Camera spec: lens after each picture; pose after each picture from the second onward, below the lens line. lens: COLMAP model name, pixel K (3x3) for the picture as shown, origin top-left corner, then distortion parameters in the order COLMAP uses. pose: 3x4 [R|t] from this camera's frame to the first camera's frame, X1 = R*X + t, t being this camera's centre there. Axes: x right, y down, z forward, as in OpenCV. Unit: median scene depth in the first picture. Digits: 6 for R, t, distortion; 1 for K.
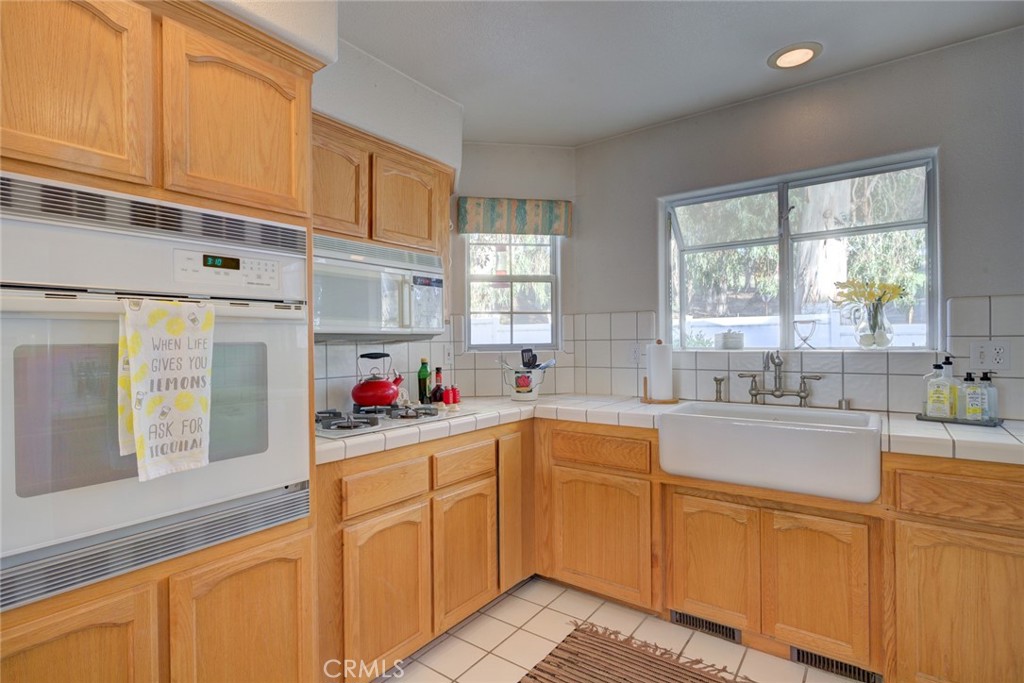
lens RADIAL K [[509.8, 0, 512.6], [0, 509.8, 340.6], [0, 0, 1]] dist [0.006956, 0.001283]
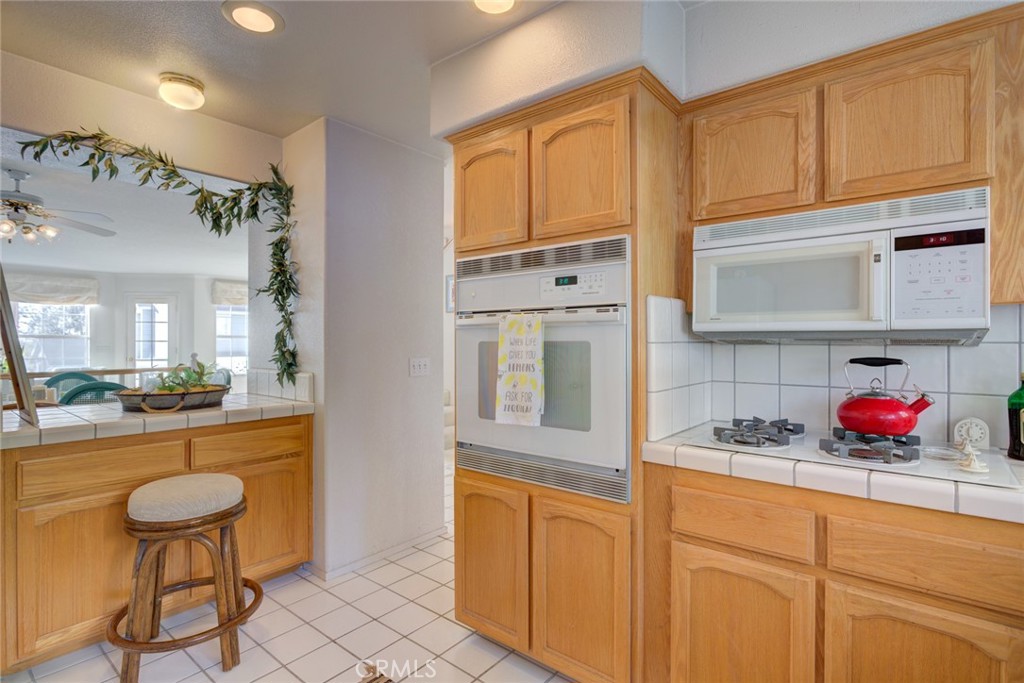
lens RADIAL K [[509.8, 0, 511.6], [0, 509.8, 339.4], [0, 0, 1]] dist [0.006956, 0.001283]
pose [[-0.059348, 0.006154, -0.998218, 0.738872], [0.000910, 0.999981, 0.006111, -0.008336], [0.998237, -0.000545, -0.059353, 0.901556]]
